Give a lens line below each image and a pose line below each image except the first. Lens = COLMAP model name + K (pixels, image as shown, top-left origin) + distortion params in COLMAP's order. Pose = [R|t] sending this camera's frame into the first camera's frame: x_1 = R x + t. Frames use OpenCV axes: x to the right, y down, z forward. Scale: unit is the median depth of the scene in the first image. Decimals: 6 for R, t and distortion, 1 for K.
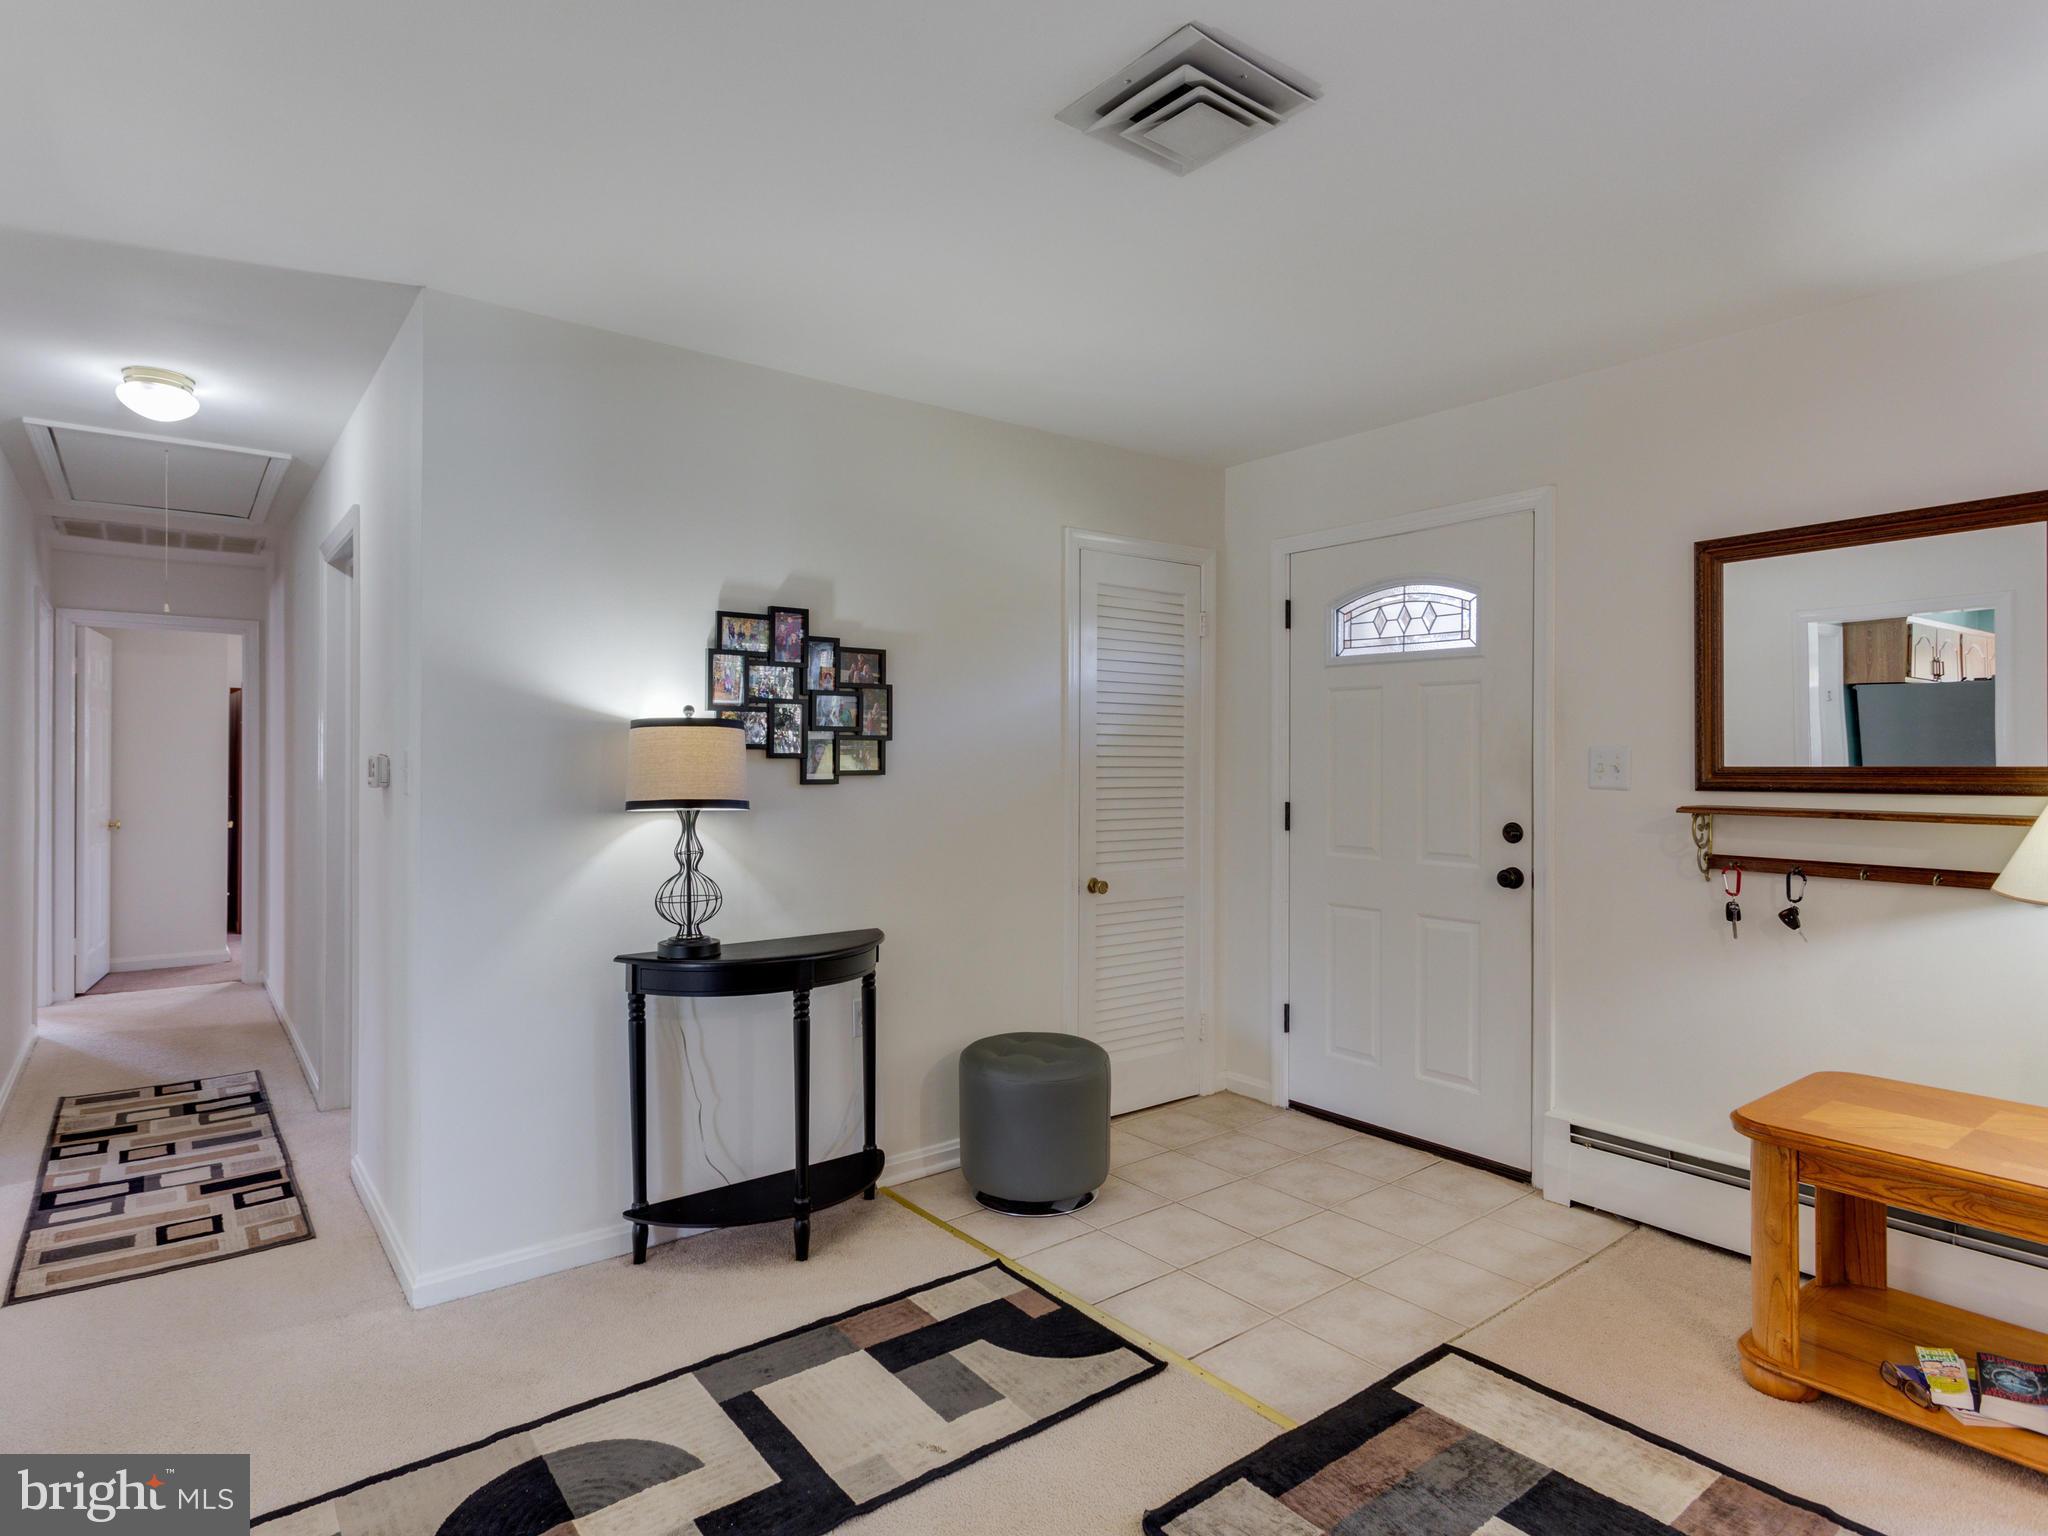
lens RADIAL K [[1097.2, 0, 1019.7], [0, 1097.2, 779.7], [0, 0, 1]] dist [0.003057, -0.001002]
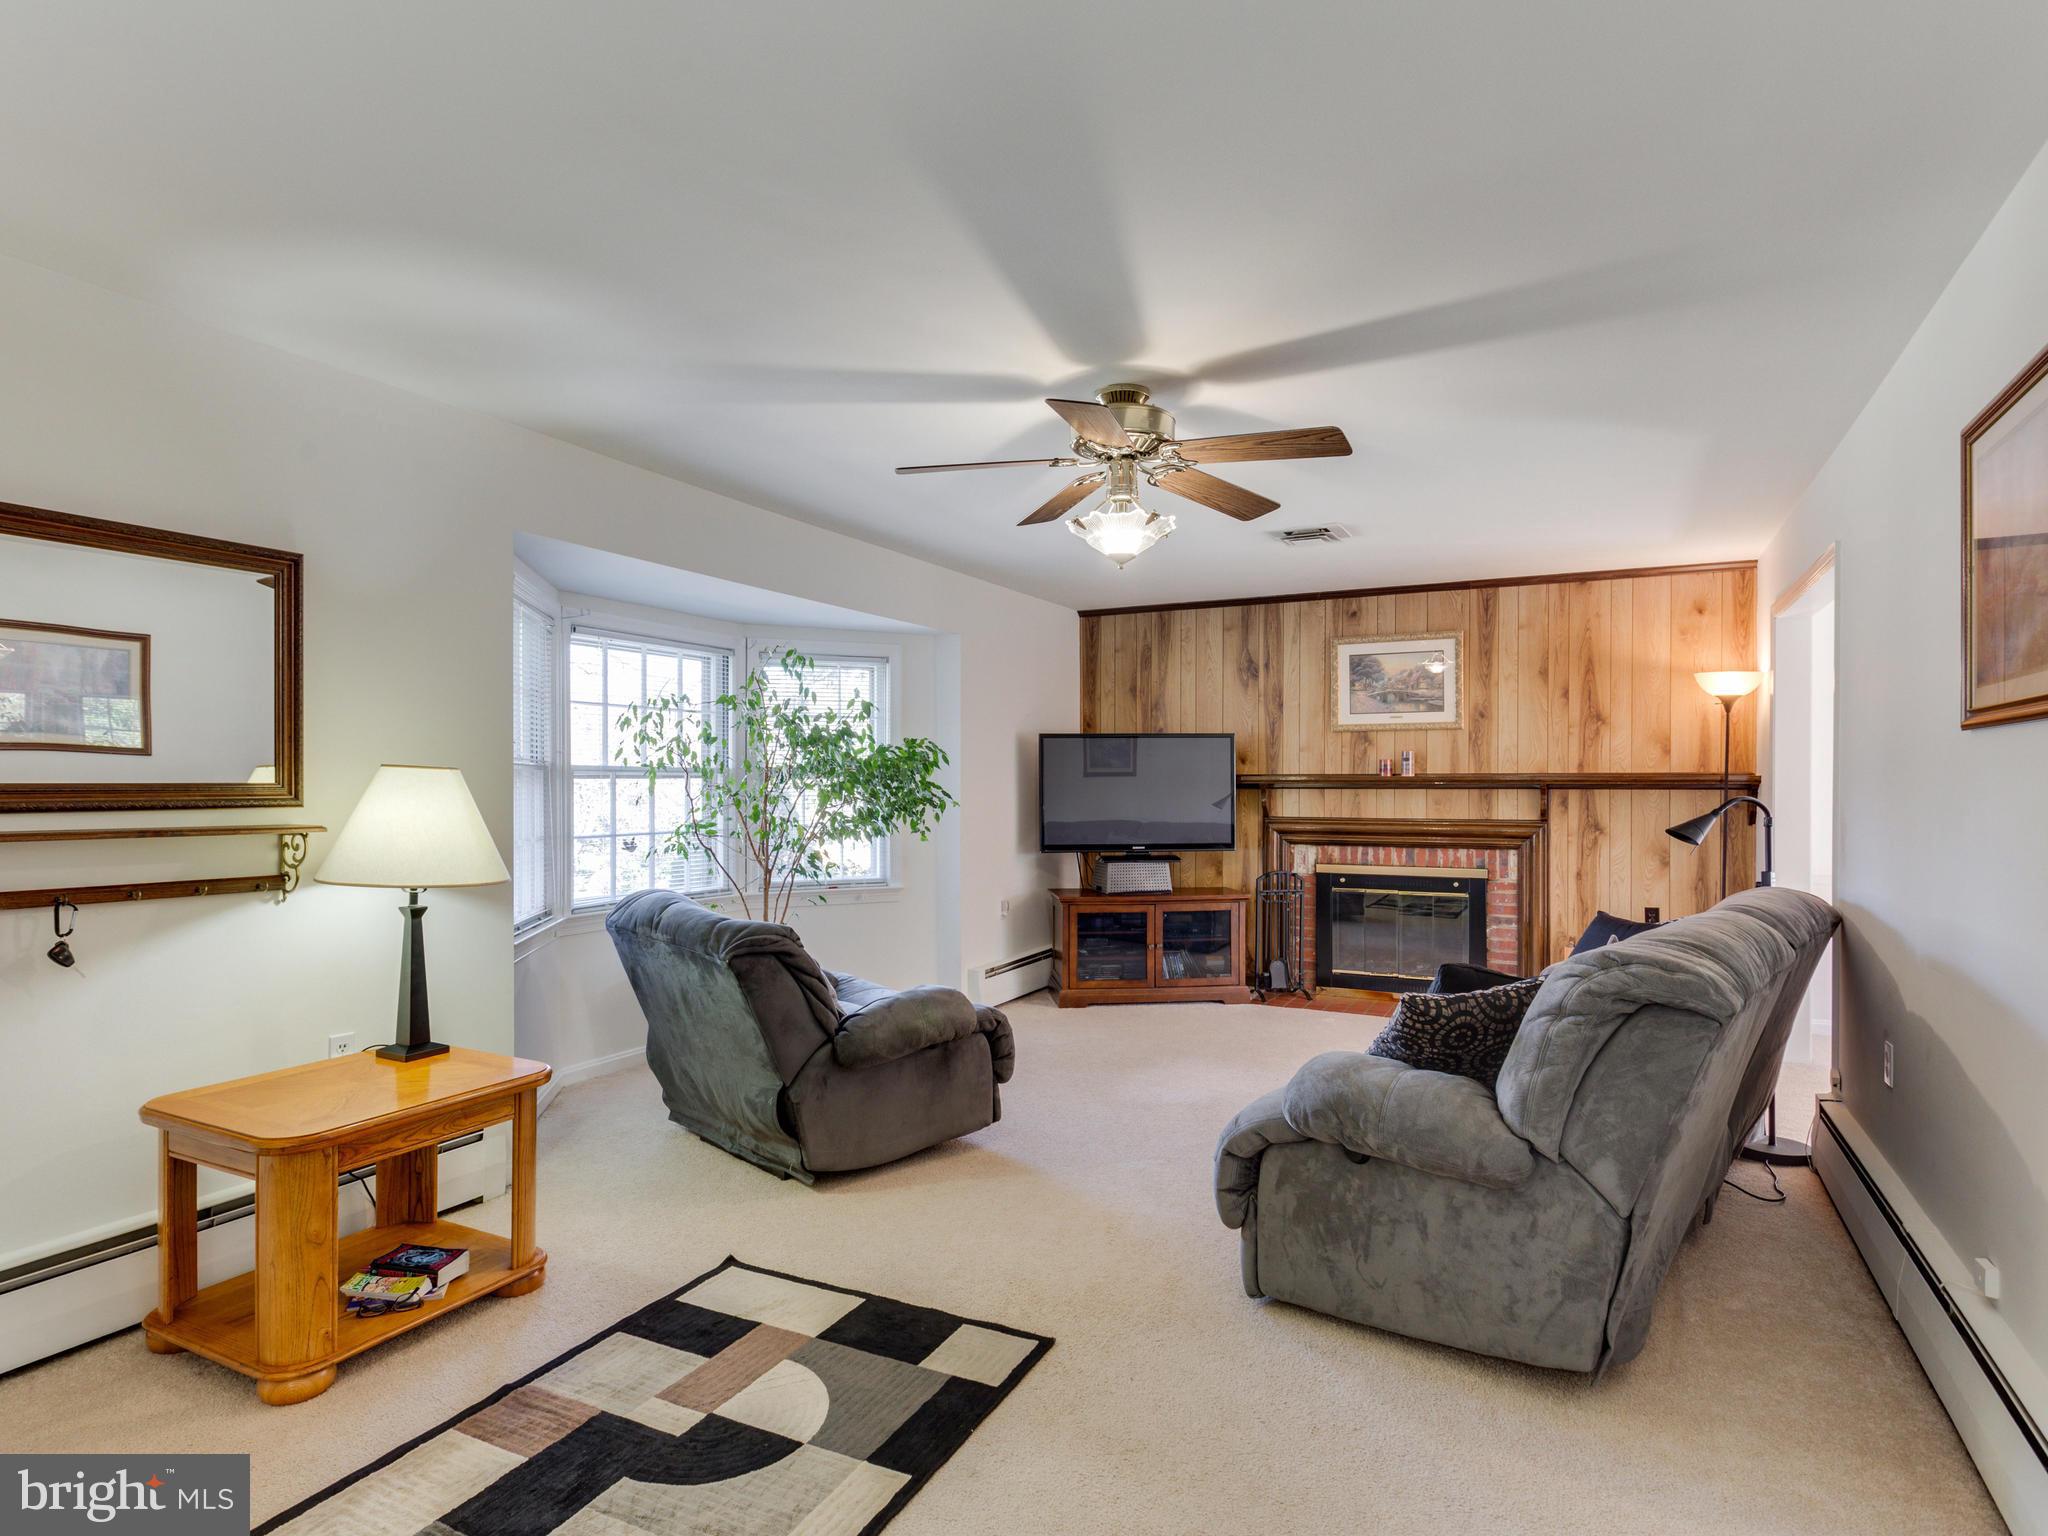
lens RADIAL K [[1097.2, 0, 1019.7], [0, 1097.2, 779.7], [0, 0, 1]] dist [0.003057, -0.001002]
pose [[-0.407008, 0.003426, 0.913418, -0.422847], [0.015259, 0.999879, 0.003049, -0.005981], [-0.913297, 0.015179, -0.407011, 0.661248]]
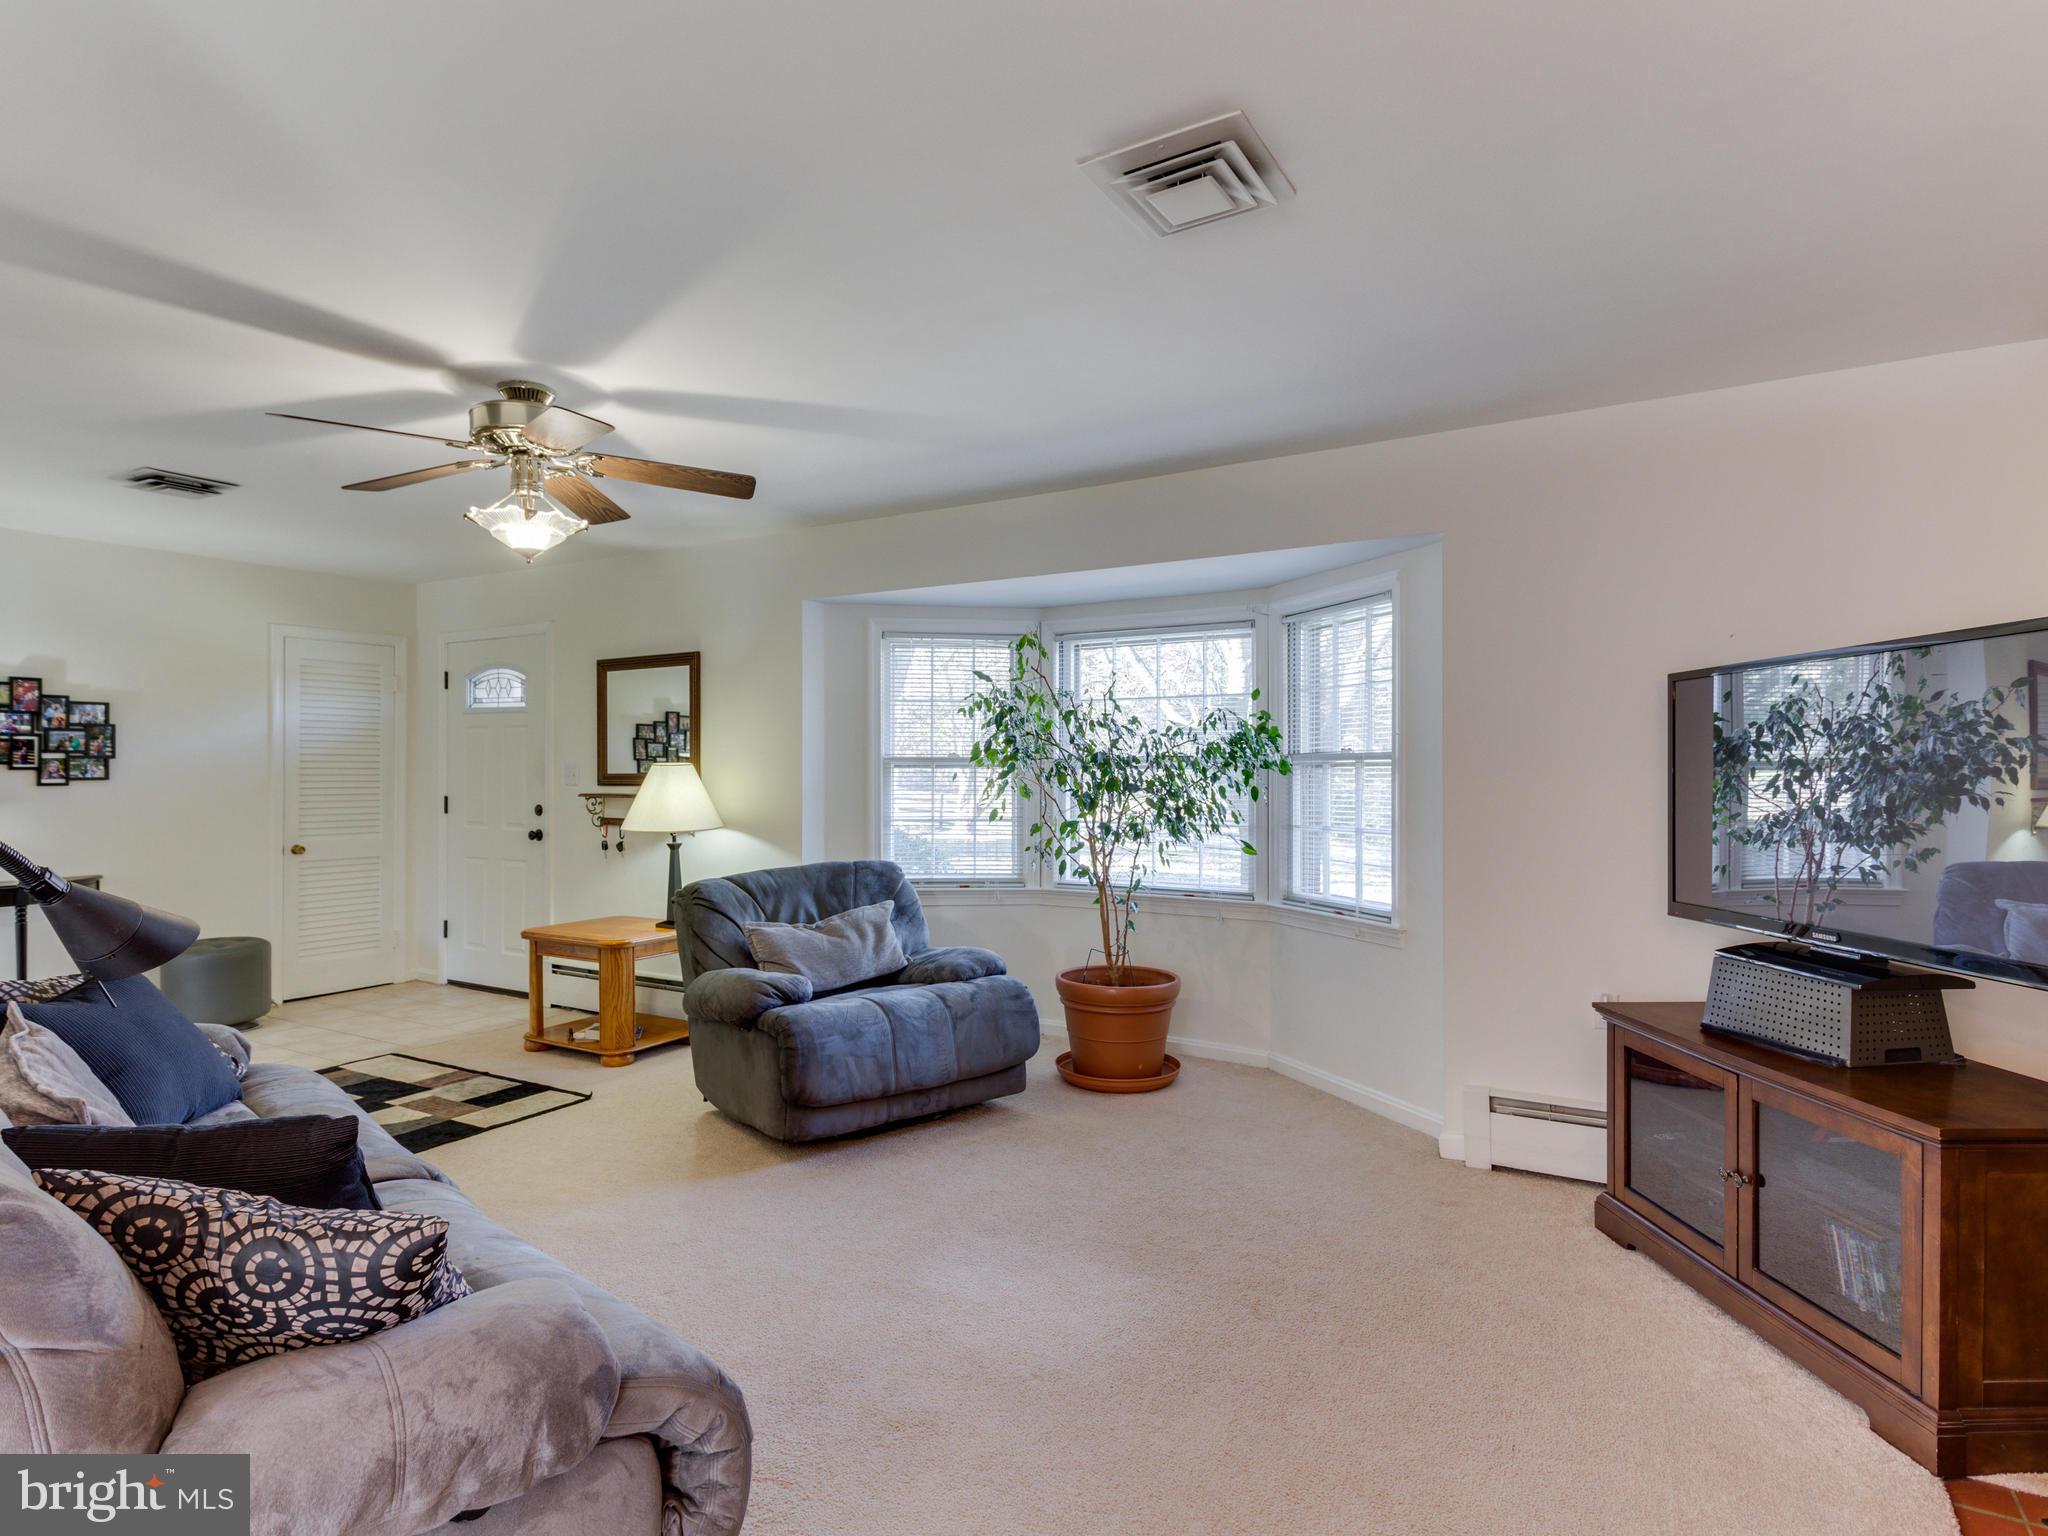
lens RADIAL K [[1097.2, 0, 1019.7], [0, 1097.2, 779.7], [0, 0, 1]] dist [0.003057, -0.001002]
pose [[0.932947, -0.004576, 0.359985, 0.552710], [0.007124, 0.999958, -0.005754, 0.014432], [-0.359943, 0.007933, 0.932940, -1.006367]]
